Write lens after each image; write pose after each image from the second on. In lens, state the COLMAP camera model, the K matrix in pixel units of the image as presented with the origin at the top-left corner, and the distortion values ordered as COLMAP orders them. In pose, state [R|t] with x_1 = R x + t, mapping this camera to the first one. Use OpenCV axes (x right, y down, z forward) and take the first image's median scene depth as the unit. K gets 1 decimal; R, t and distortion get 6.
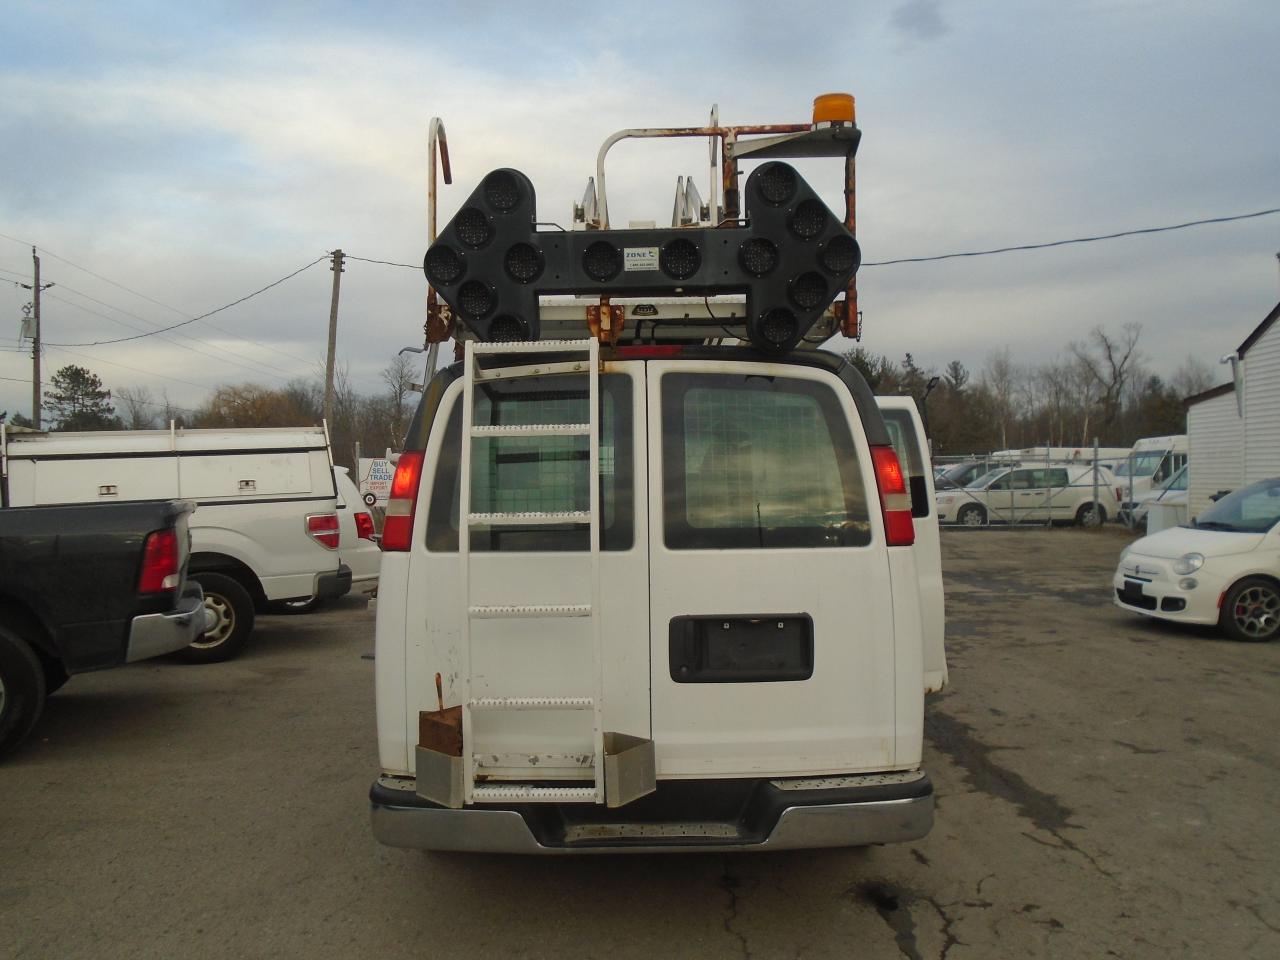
lens RADIAL K [[985.6, 0, 633.0], [0, 985.6, 483.9], [0, 0, 1]] dist [-0.015376, 0.004119]
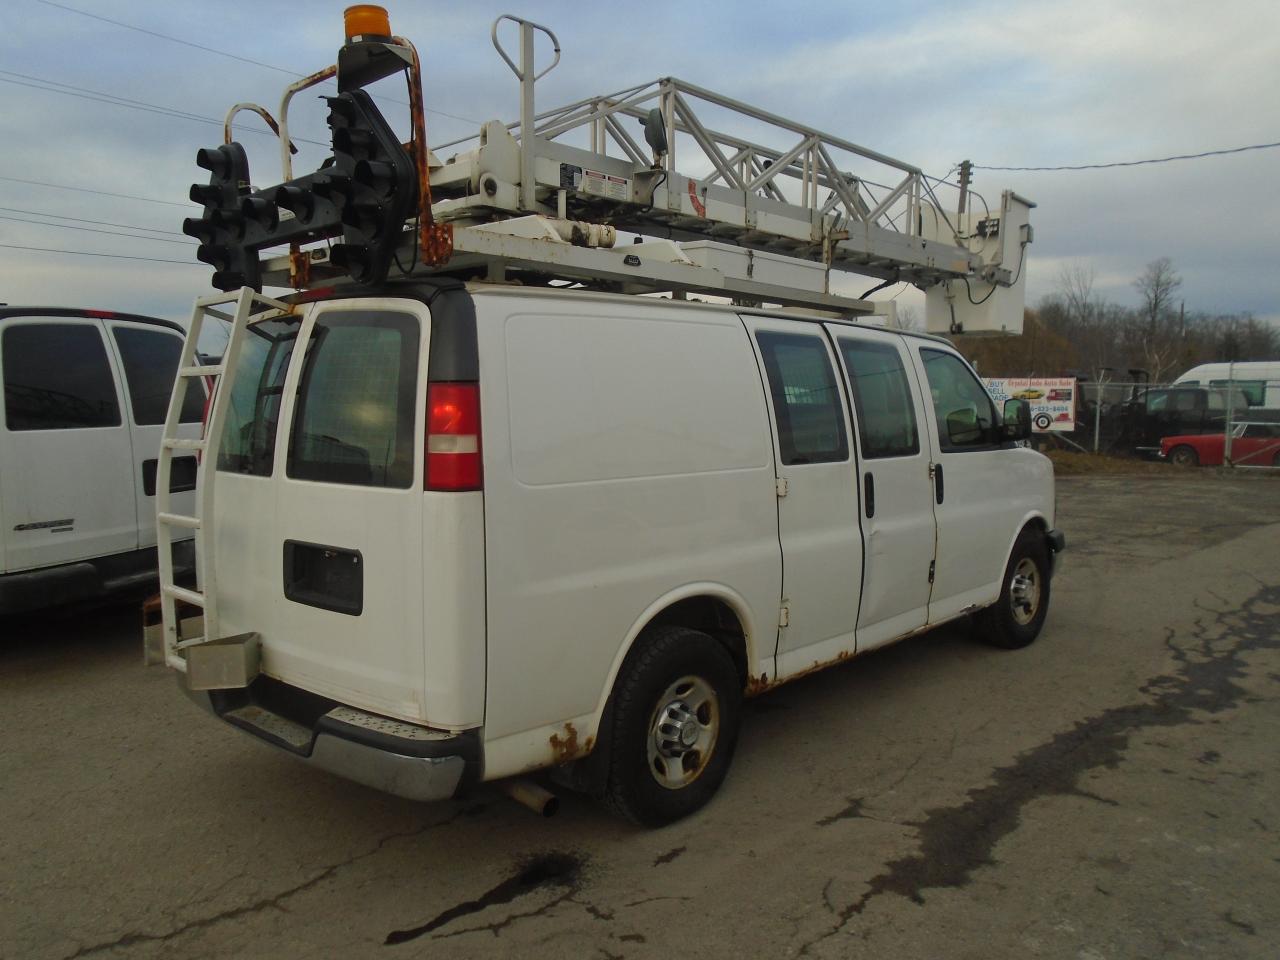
lens RADIAL K [[985.6, 0, 637.5], [0, 985.6, 483.2], [0, 0, 1]] dist [-0.015376, 0.004119]
pose [[0.736858, 0.071408, -0.672266, 0.937099], [-0.015582, 0.995936, 0.088710, -0.027351], [0.675868, -0.054891, 0.734976, 0.407700]]
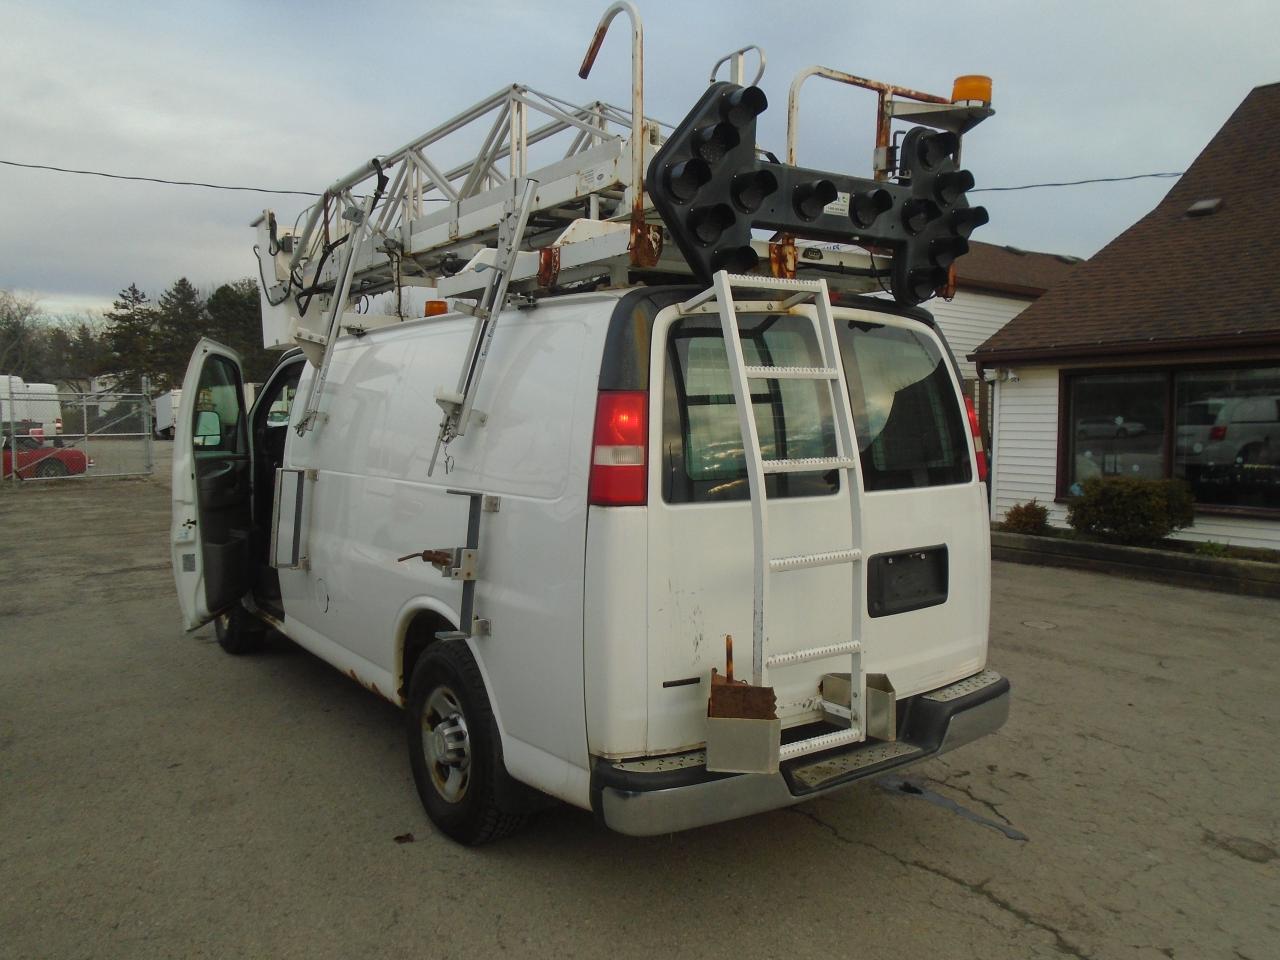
lens RADIAL K [[985.6, 0, 635.1], [0, 985.6, 480.8], [0, 0, 1]] dist [-0.015376, 0.004119]
pose [[0.816210, -0.031642, 0.576888, -0.671970], [-0.002787, 0.998272, 0.058699, -0.004501], [-0.577748, -0.049519, 0.814711, 0.261715]]
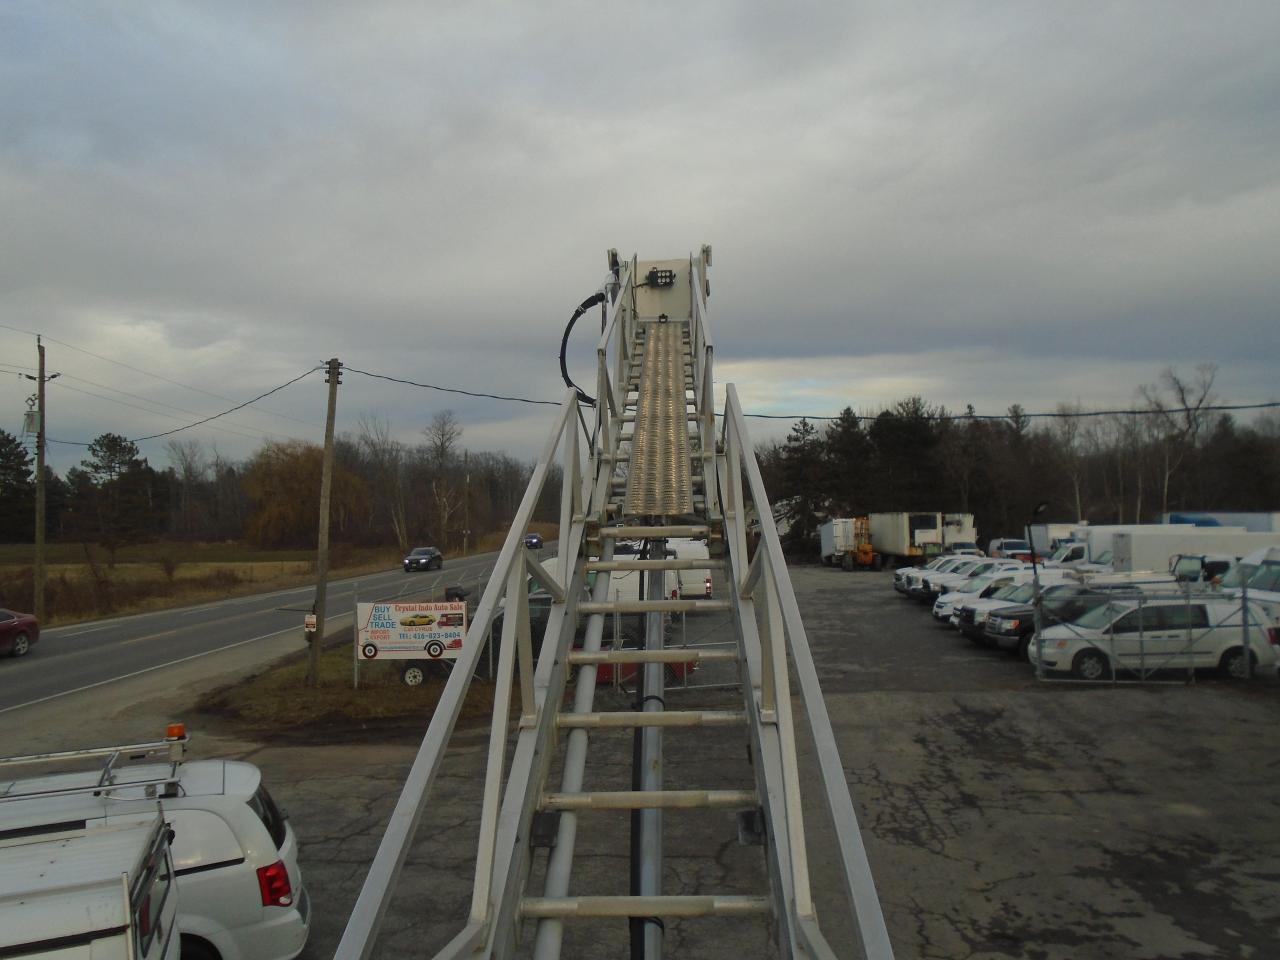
lens RADIAL K [[985.6, 0, 631.6], [0, 985.6, 481.8], [0, 0, 1]] dist [-0.015376, 0.004119]
pose [[0.998636, -0.013487, -0.050437, 0.025606], [0.011474, 0.999134, -0.039989, -0.653054], [0.050932, 0.039356, 0.997926, 1.086903]]
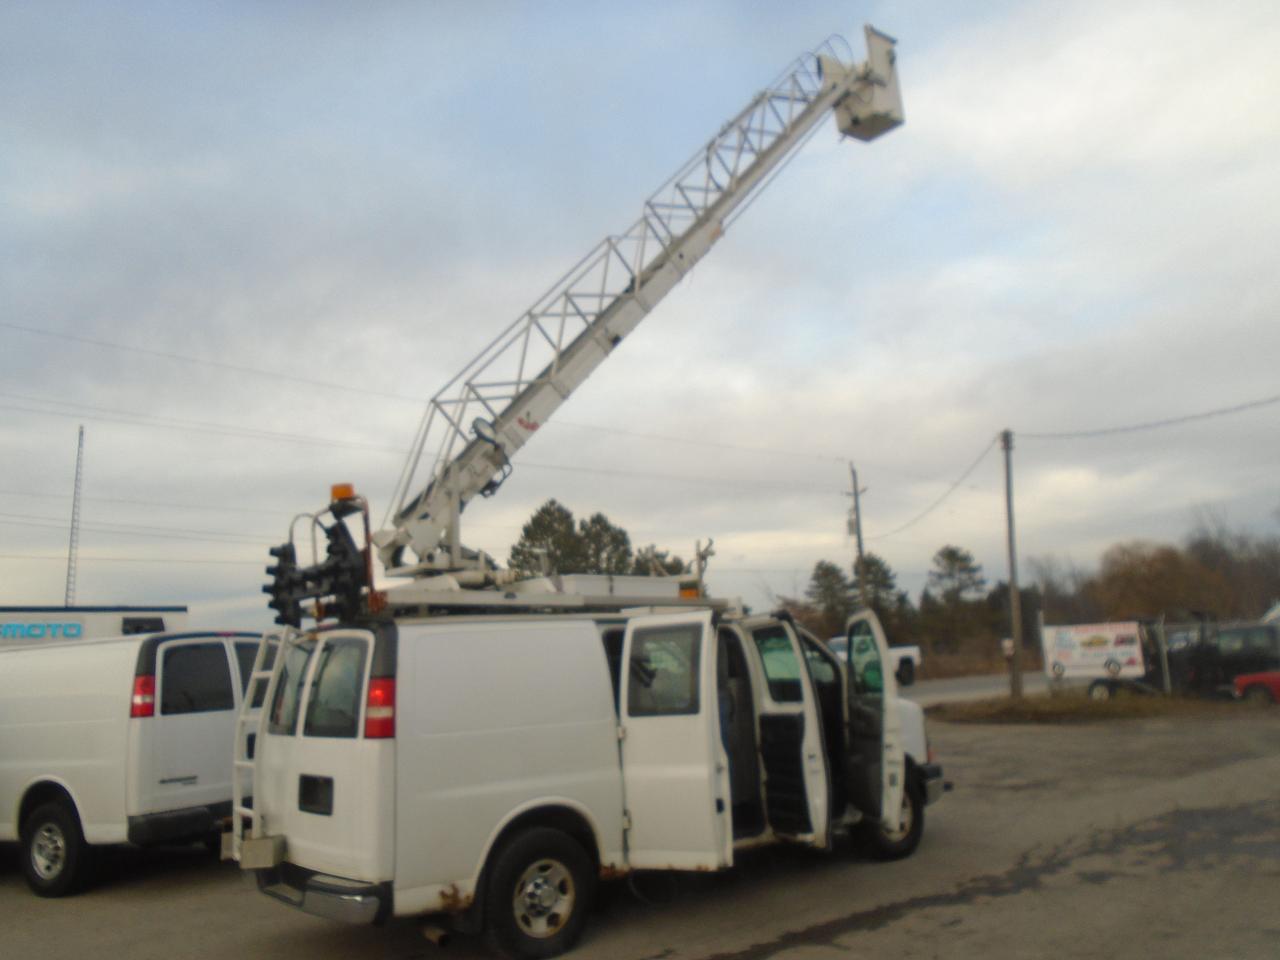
lens RADIAL K [[985.6, 0, 634.5], [0, 985.6, 479.0], [0, 0, 1]] dist [-0.015376, 0.004119]
pose [[0.629839, -0.163350, -0.759355, 1.717082], [0.034366, 0.982539, -0.182856, -0.045615], [0.775965, 0.089073, 0.624455, 0.245869]]
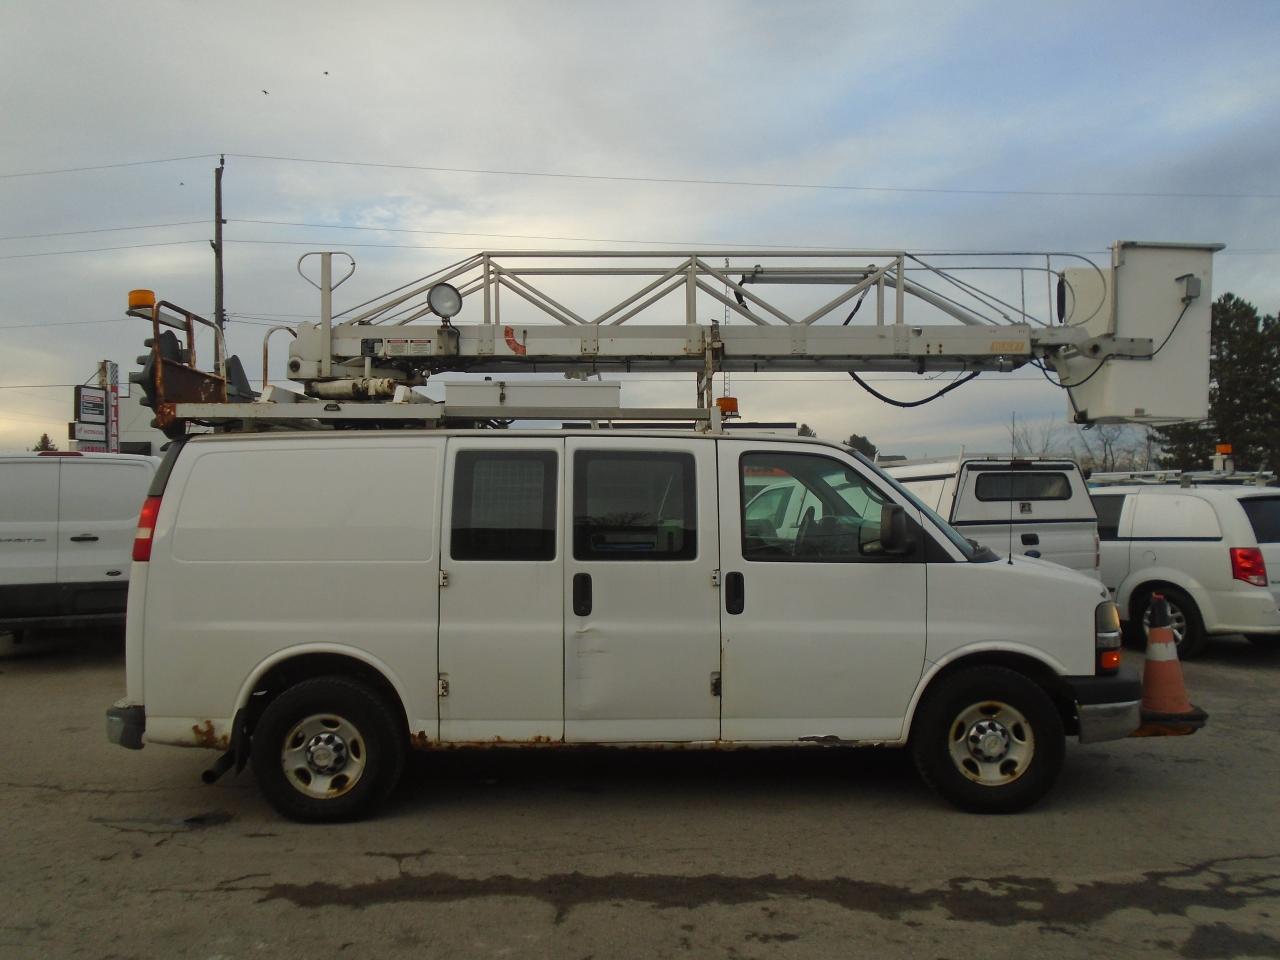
lens RADIAL K [[985.6, 0, 637.3], [0, 985.6, 493.3], [0, 0, 1]] dist [-0.015376, 0.004119]
pose [[0.005735, 0.004895, -0.999972, 1.683789], [-0.005094, 0.999975, 0.004866, -0.051962], [0.999971, 0.005065, 0.005759, 1.638845]]
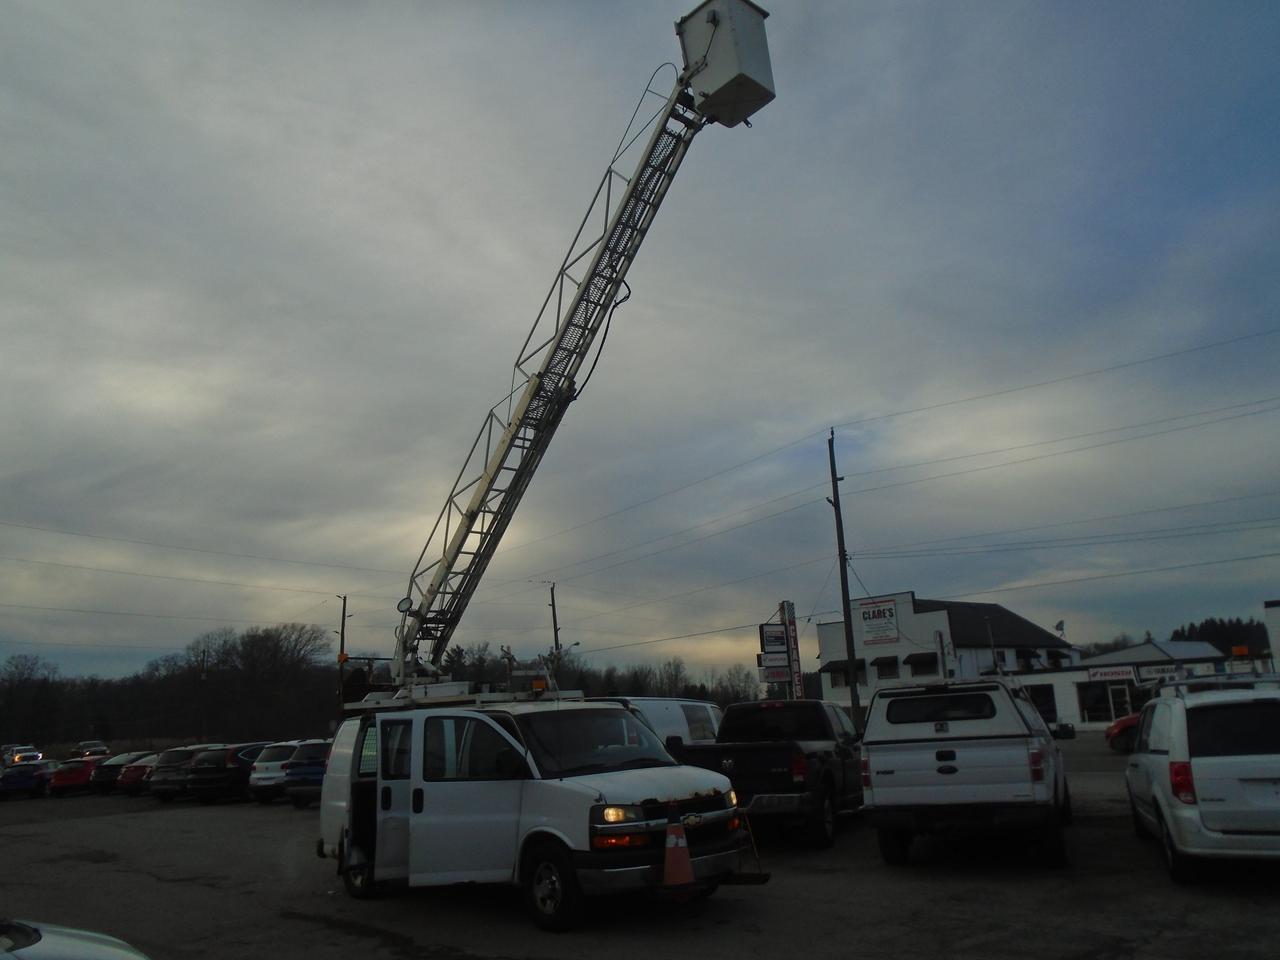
lens RADIAL K [[985.6, 0, 636.9], [0, 985.6, 512.2], [0, 0, 1]] dist [-0.015376, 0.004119]
pose [[-0.715978, -0.097687, -0.691254, 1.882131], [0.051779, 0.980004, -0.192123, -0.118878], [0.696200, -0.173348, -0.696603, 4.128418]]
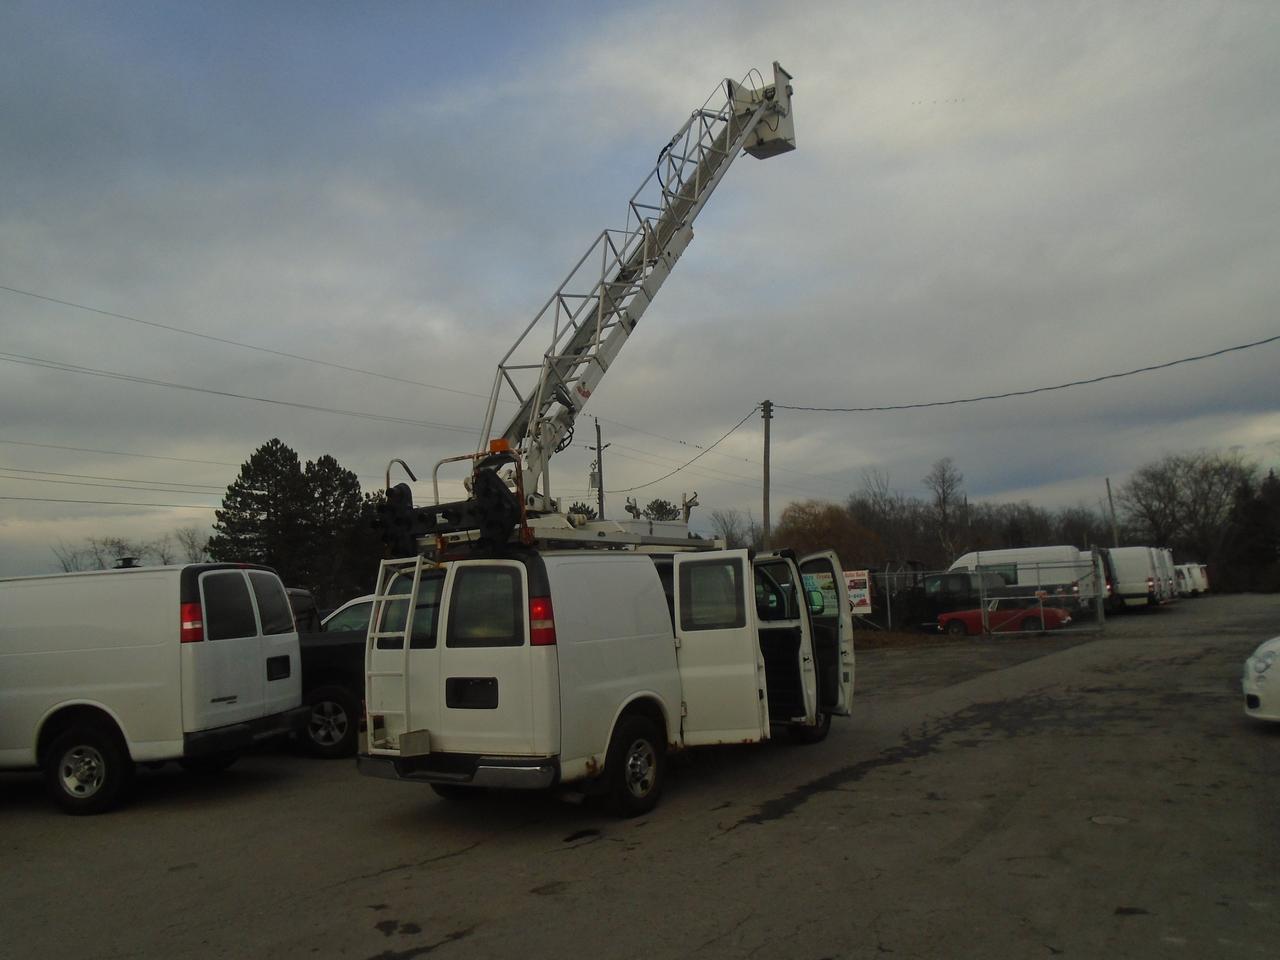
lens RADIAL K [[985.6, 0, 638.1], [0, 985.6, 482.3], [0, 0, 1]] dist [-0.015376, 0.004119]
pose [[0.838074, -0.094219, -0.537358, 1.456221], [0.036452, 0.992444, -0.117161, -0.025757], [0.544337, 0.078602, 0.835176, -0.591258]]
